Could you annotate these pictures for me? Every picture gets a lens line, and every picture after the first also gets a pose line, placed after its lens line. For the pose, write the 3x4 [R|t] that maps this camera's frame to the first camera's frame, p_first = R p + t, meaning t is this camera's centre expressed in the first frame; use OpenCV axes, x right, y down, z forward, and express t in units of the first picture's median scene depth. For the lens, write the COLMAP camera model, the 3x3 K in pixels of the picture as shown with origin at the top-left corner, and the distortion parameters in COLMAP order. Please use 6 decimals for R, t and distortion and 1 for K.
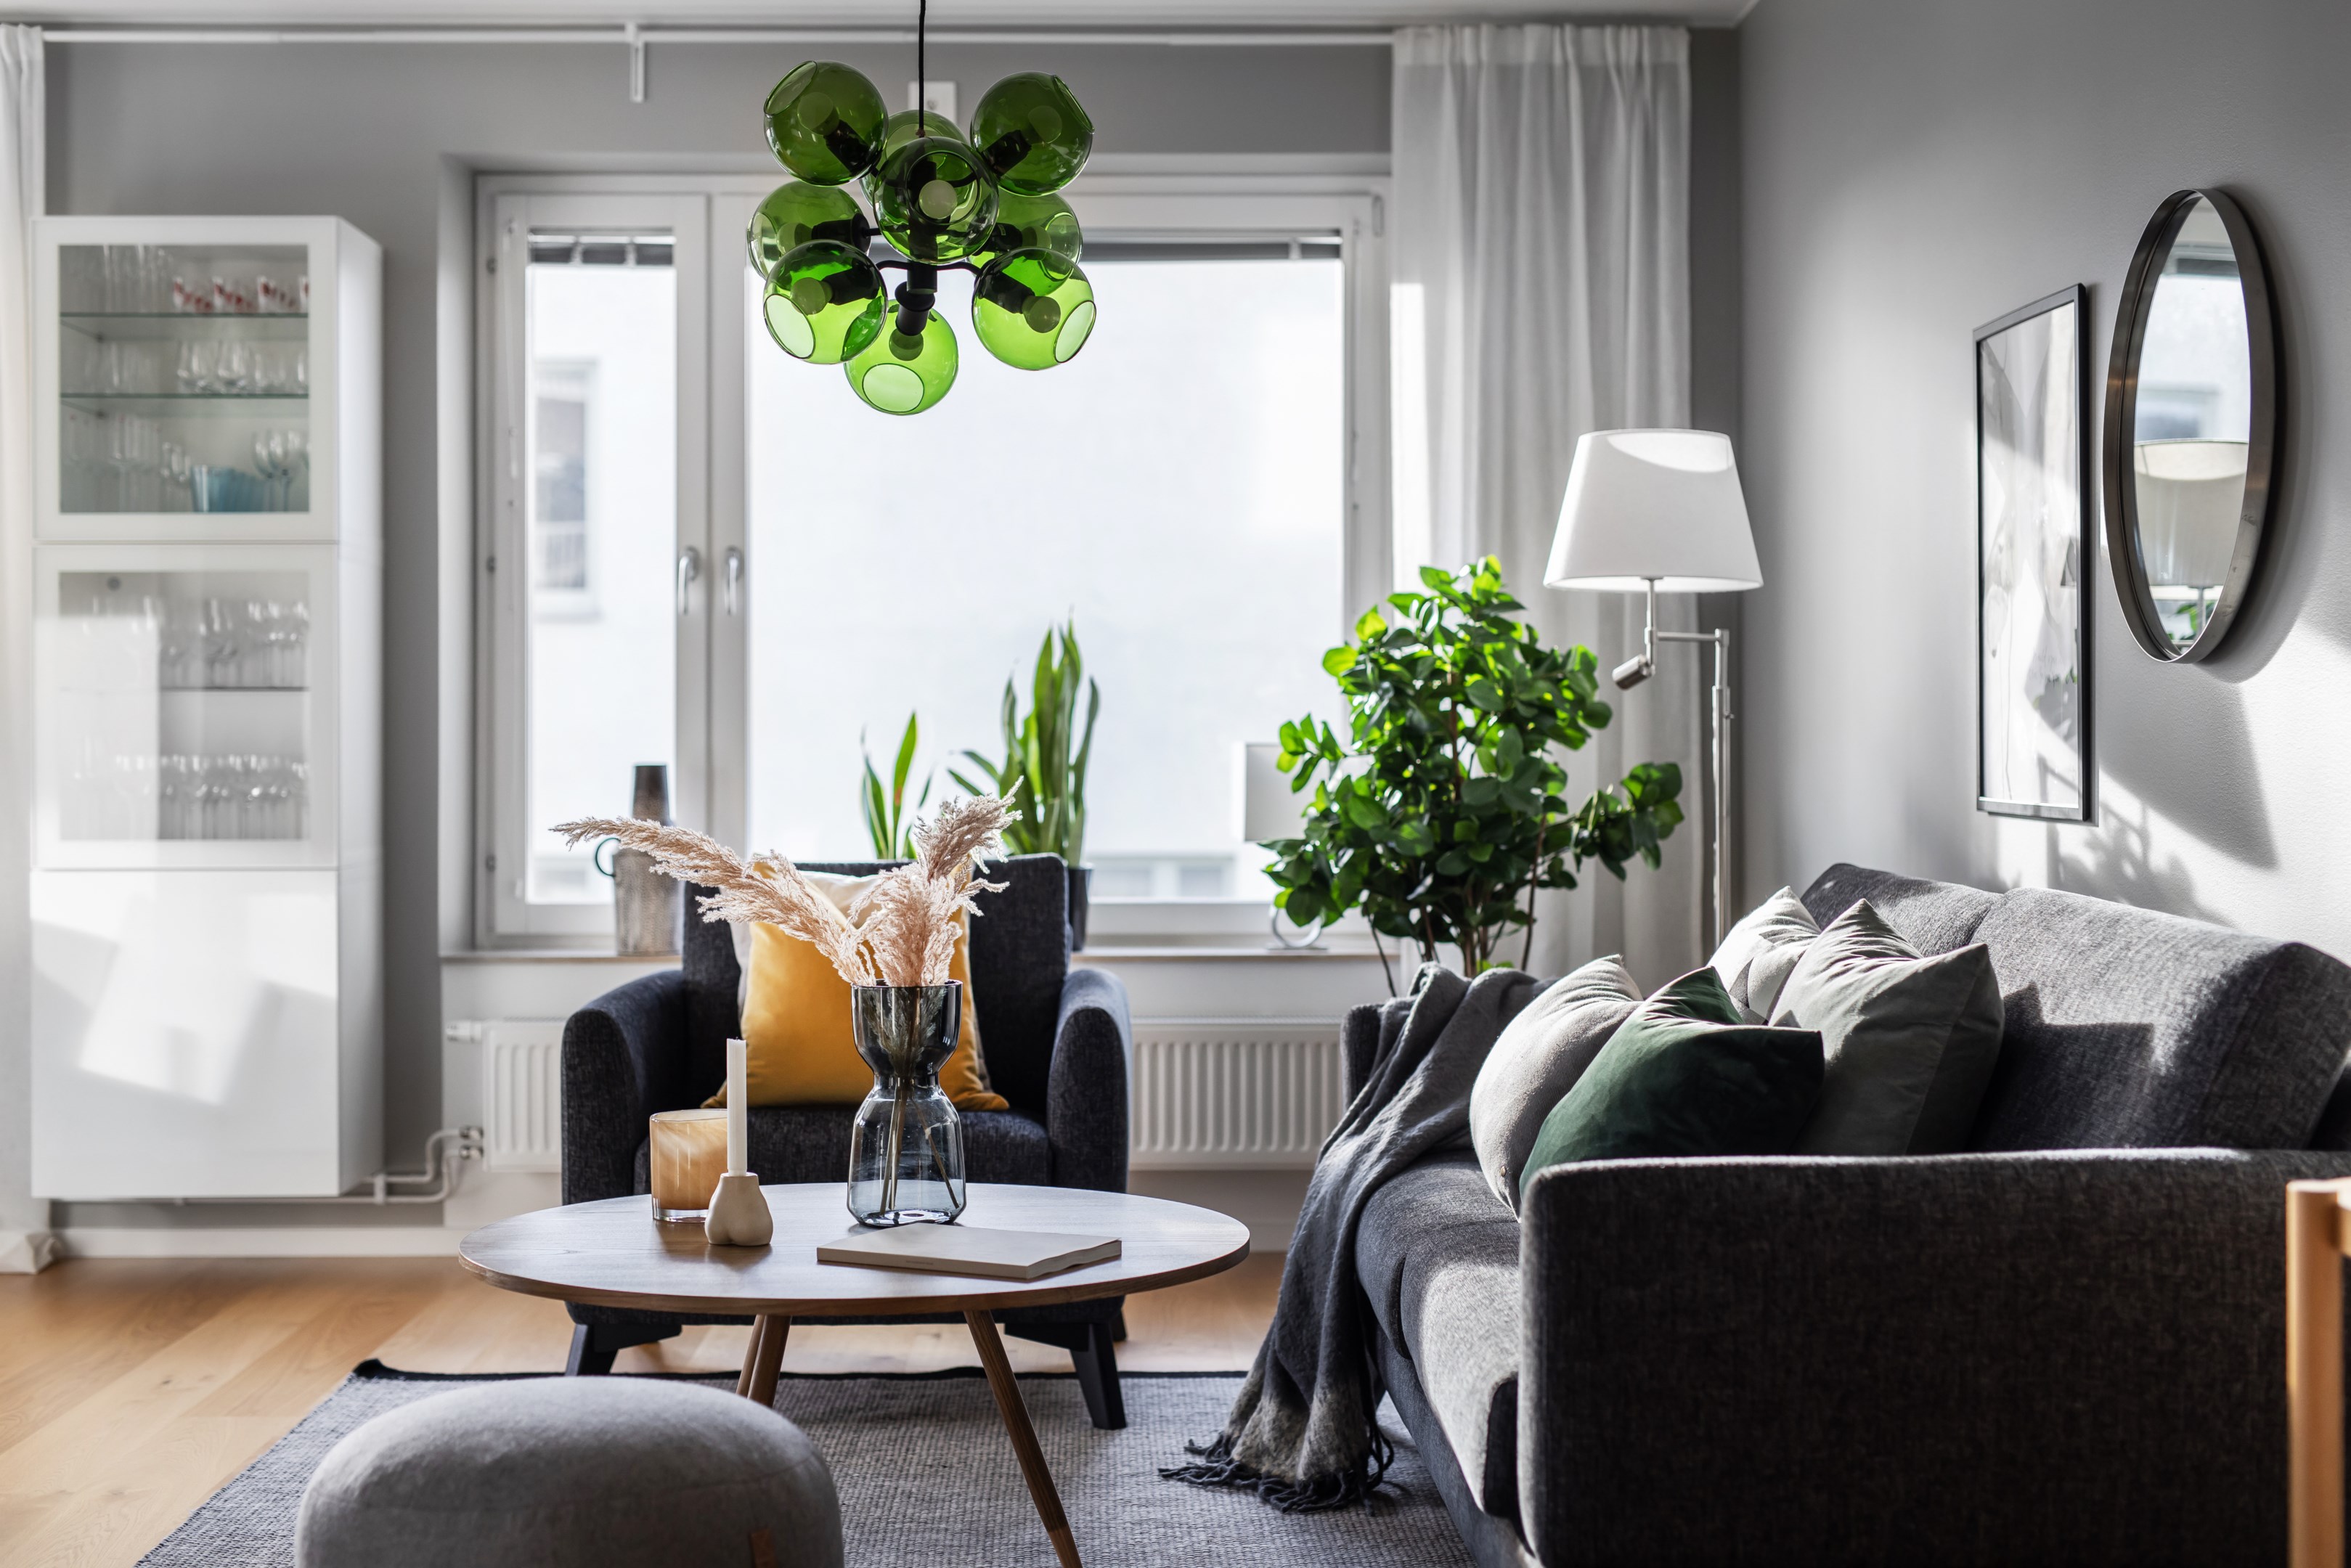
lens RADIAL K [[3369.0, 0, 1174.6], [0, 3369.0, 782.0], [0, 0, 1]] dist [0.021106, 0.000000]
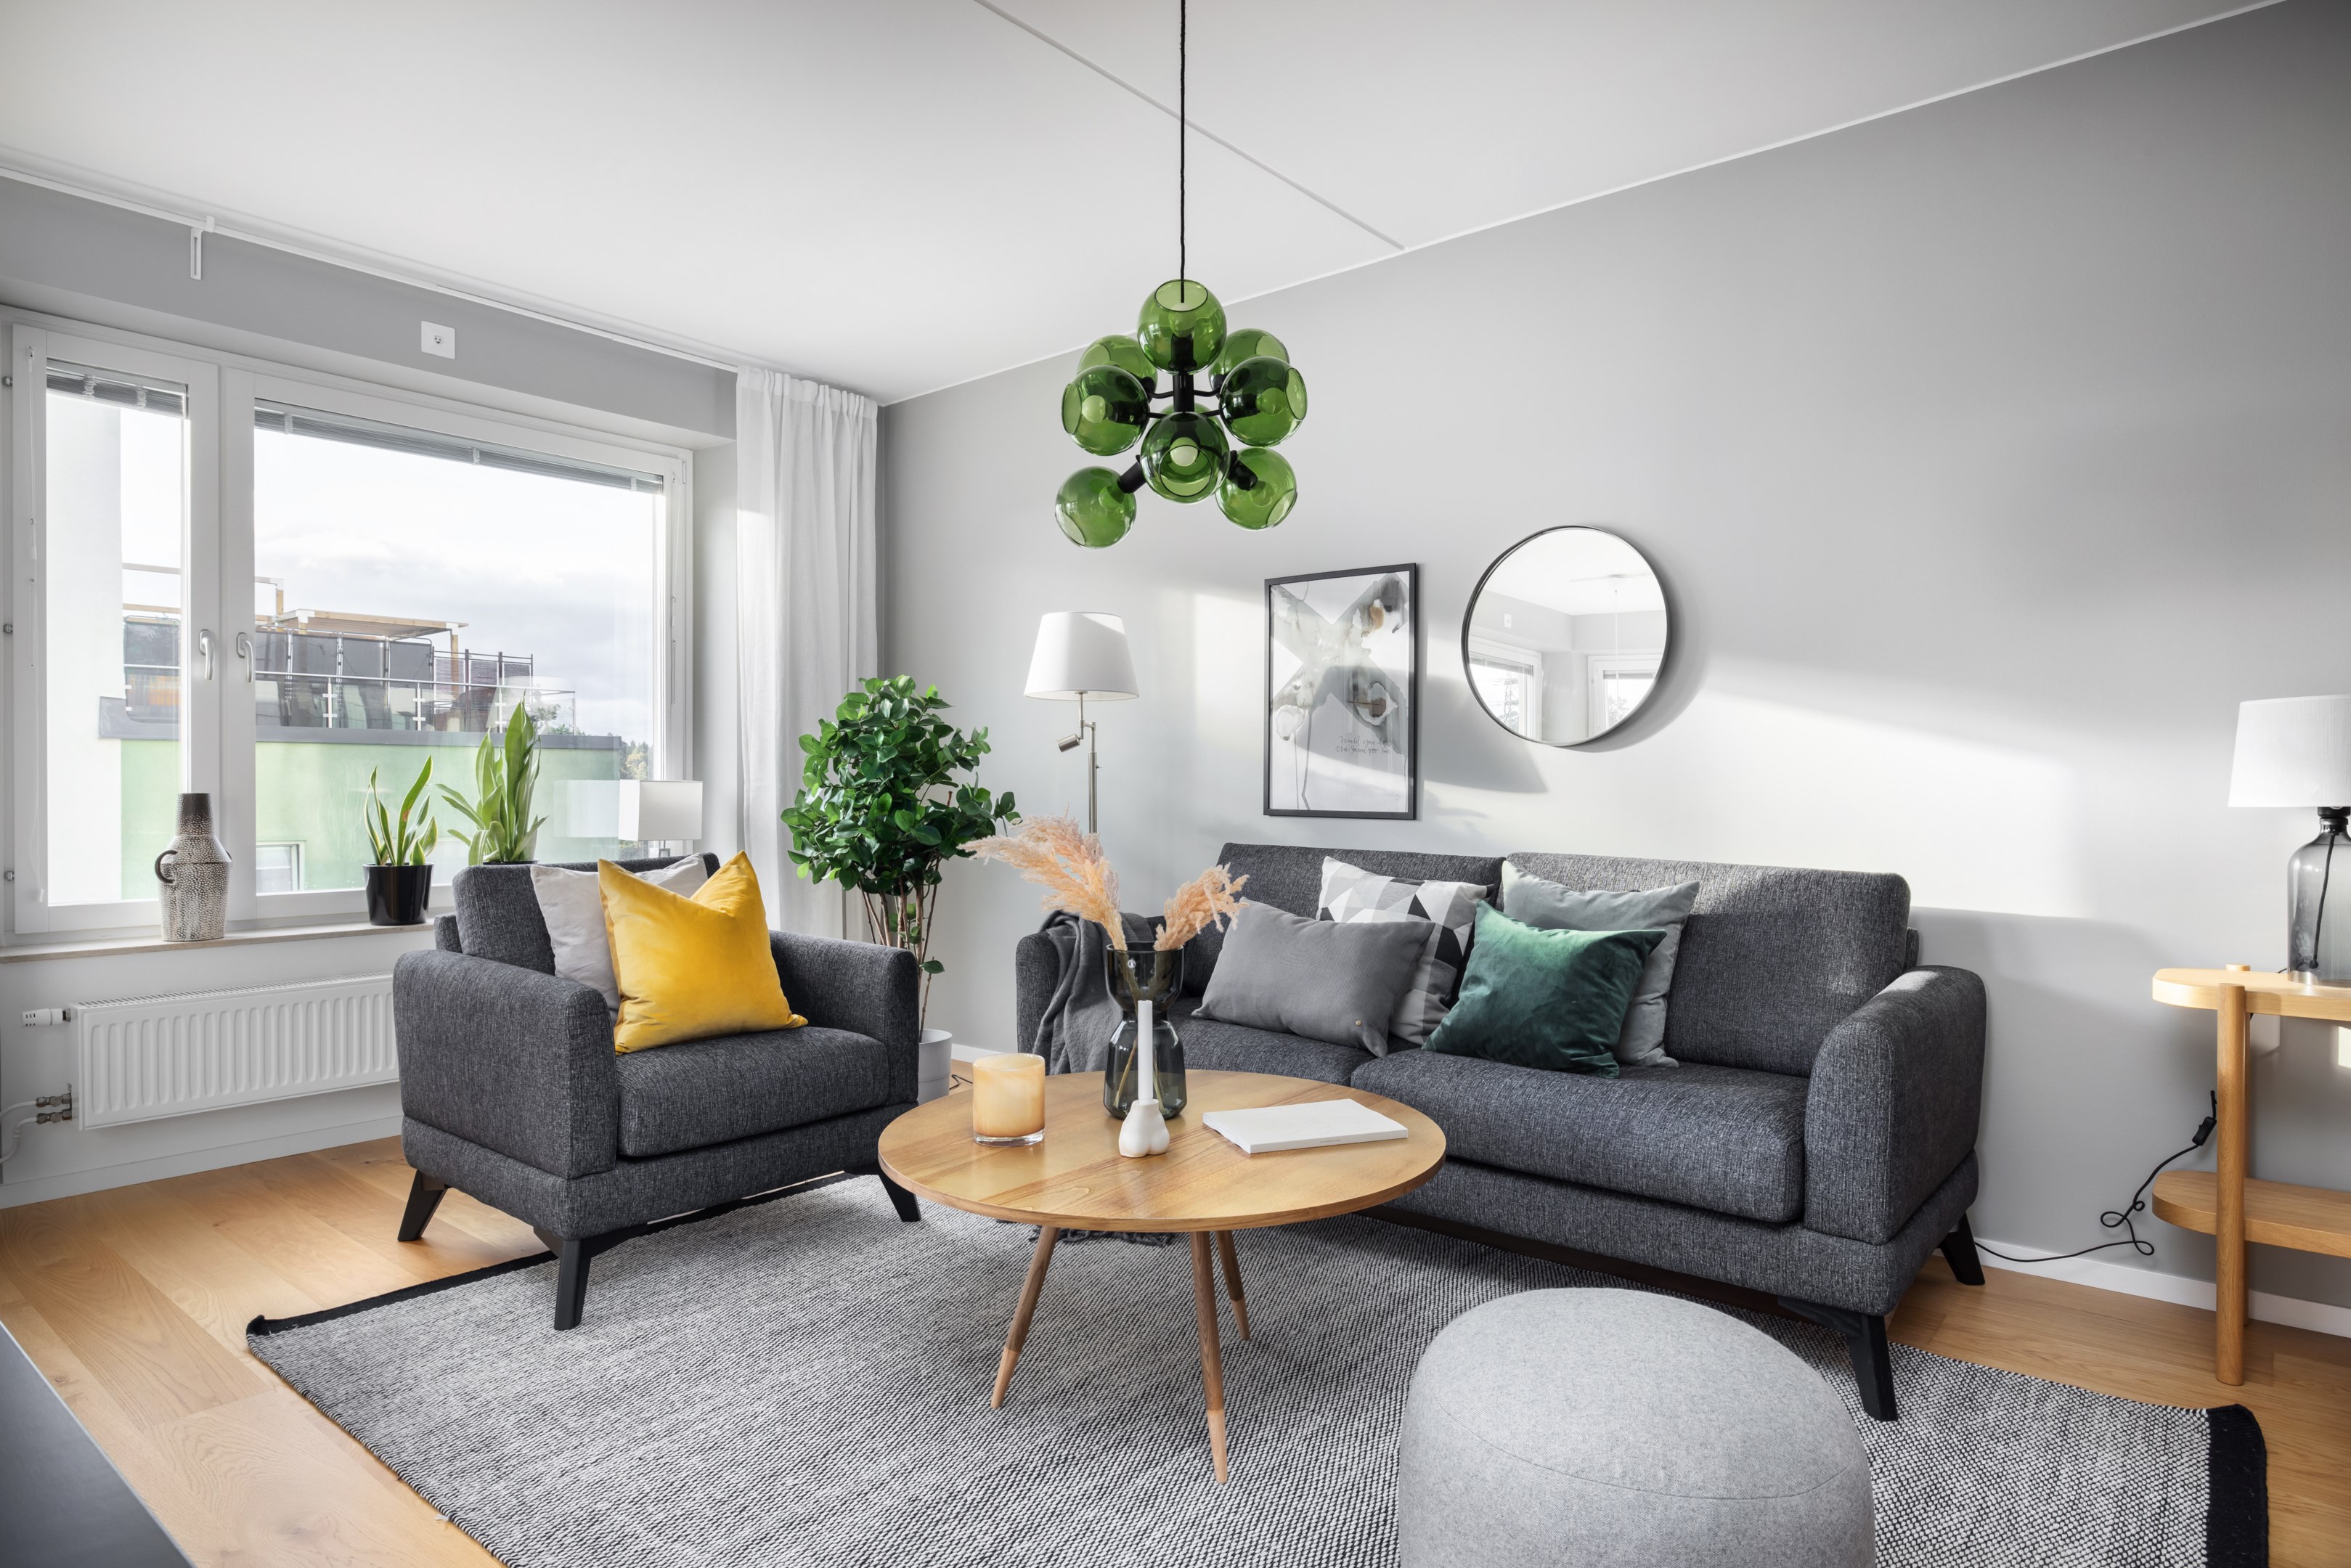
lens RADIAL K [[1334.9, 0, 1184.1], [0, 1334.9, 784.4], [0, 0, 1]] dist [0.006387, -0.000759]
pose [[0.647527, -0.000882, 0.762042, -0.308439], [0.007045, 0.999964, -0.004829, -0.003434], [-0.762010, 0.008495, 0.647509, 0.384548]]
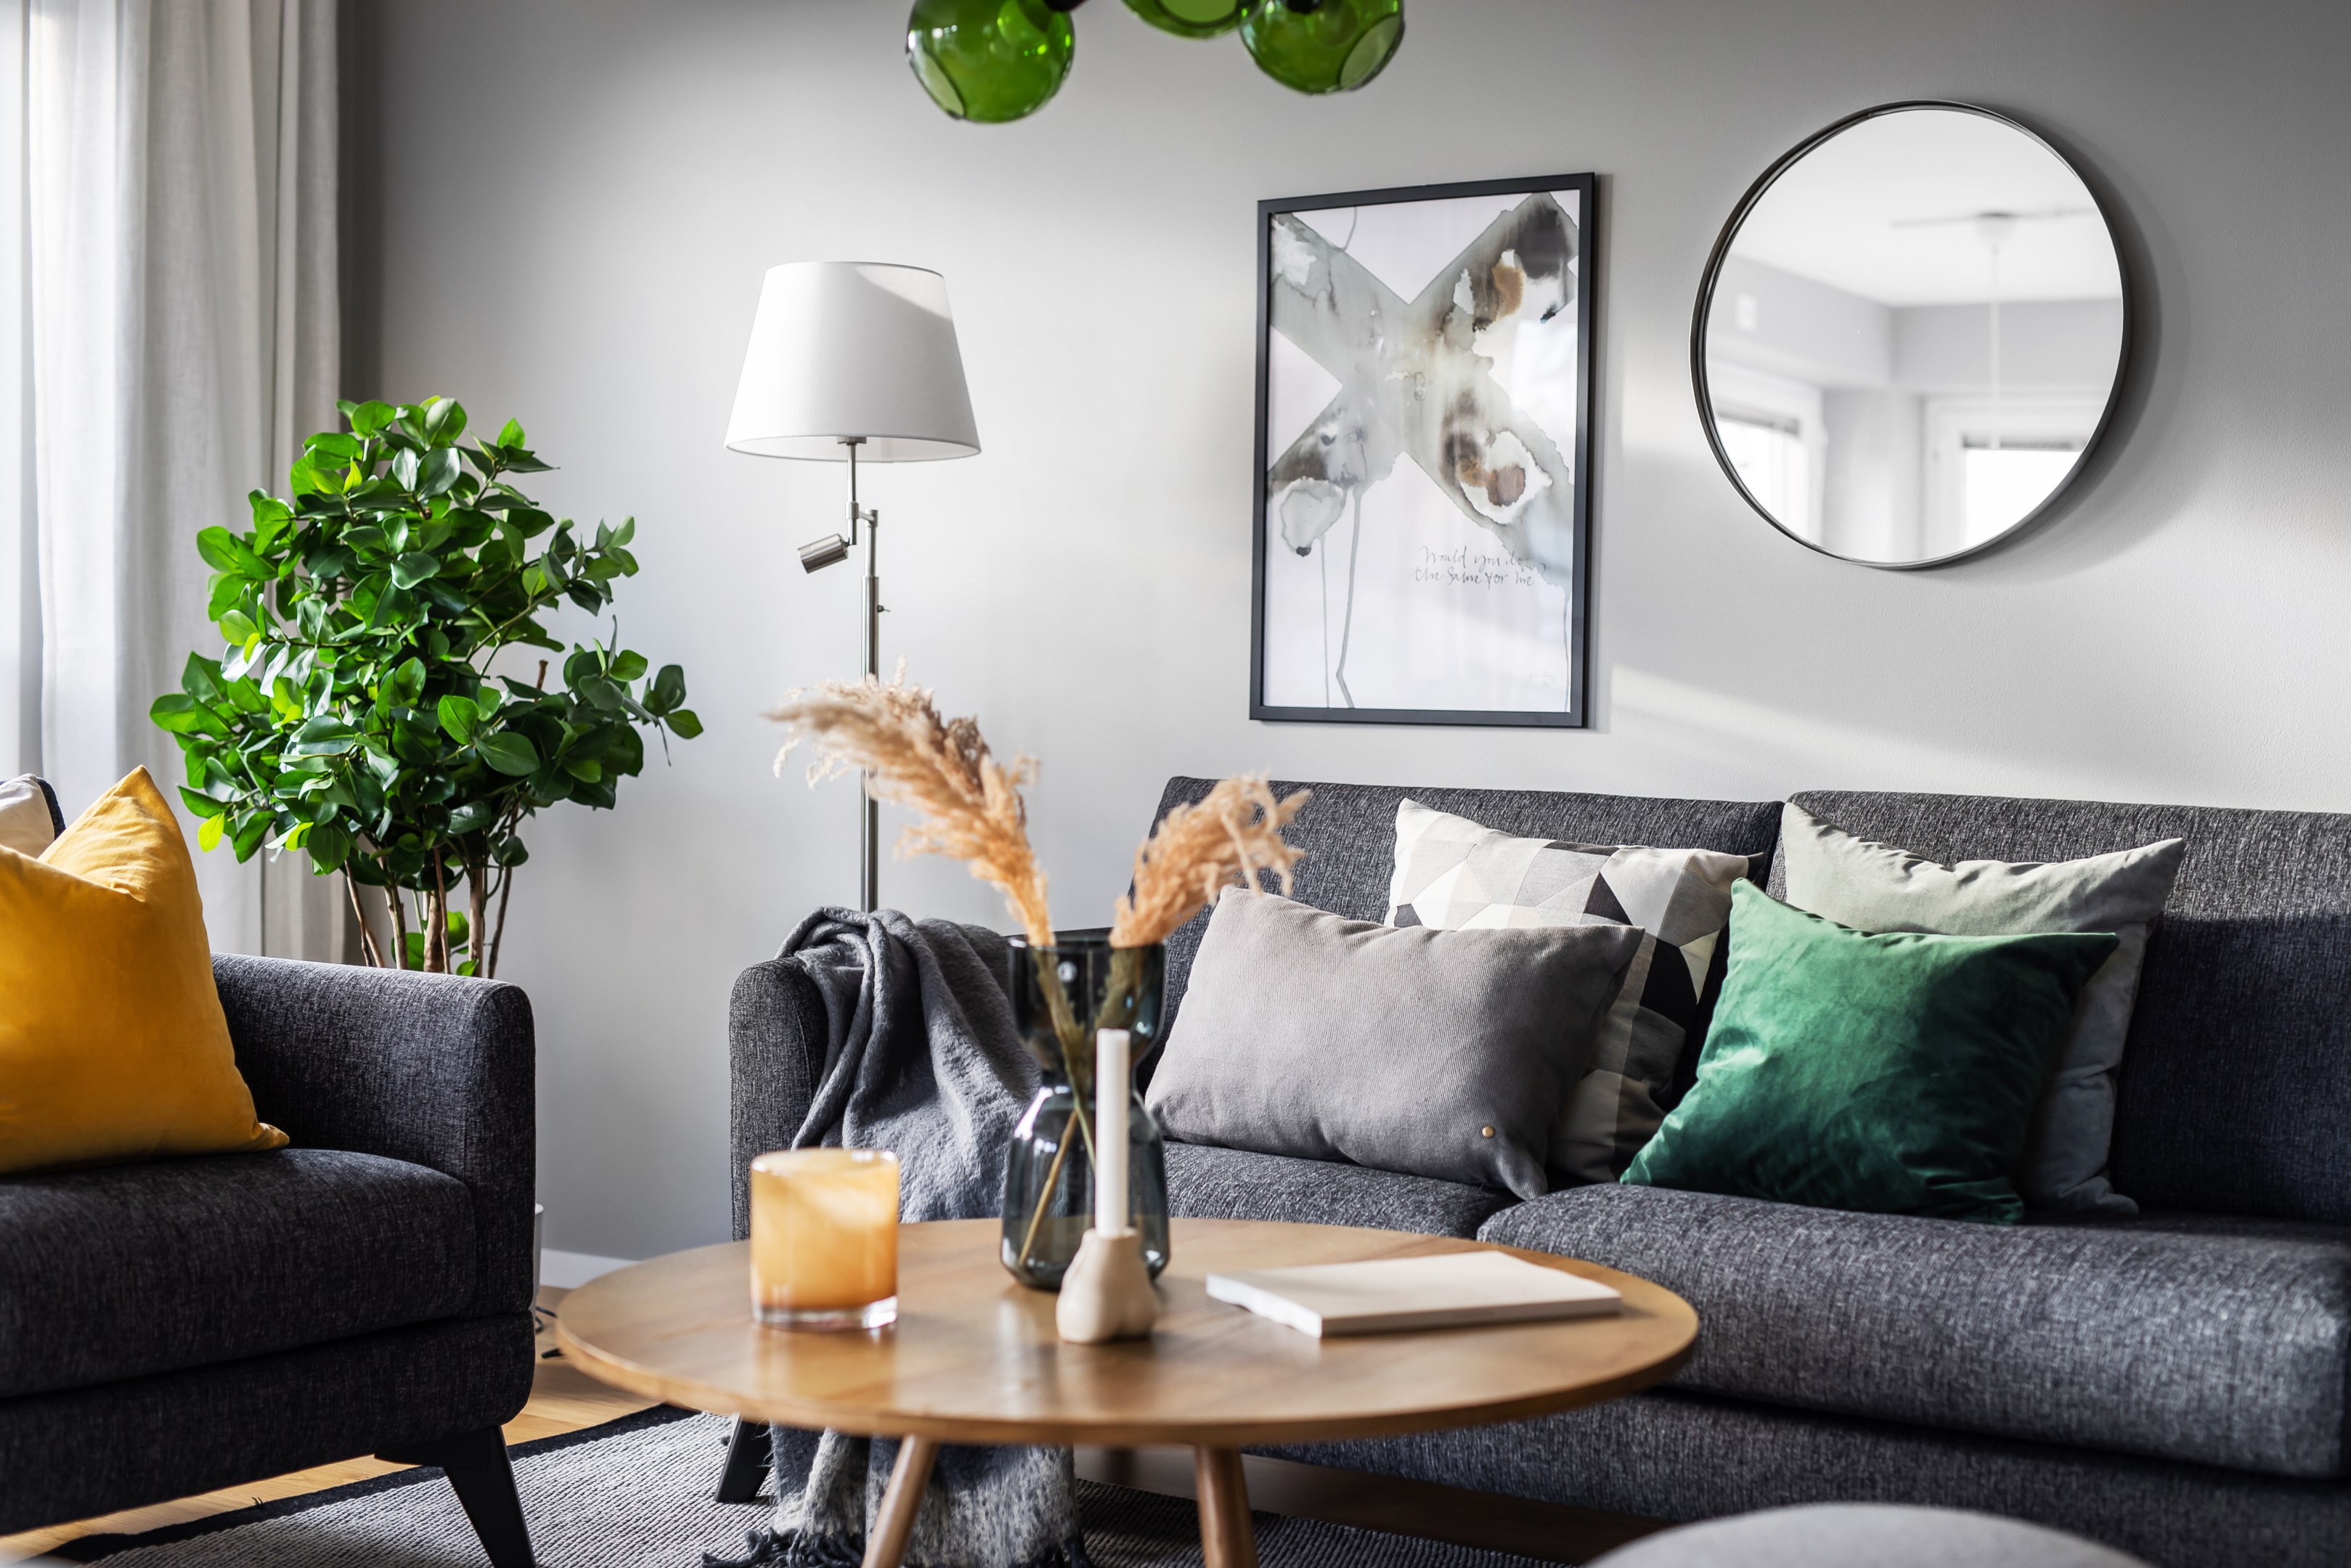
lens RADIAL K [[3369.0, 0, 1173.0], [0, 3369.0, 773.5], [0, 0, 1]] dist [0.021106, 0.000000]
pose [[0.582289, -0.005481, 0.812963, -0.393605], [-0.004924, 0.999935, 0.010268, 0.011125], [-0.812967, -0.009982, 0.582225, 0.358611]]
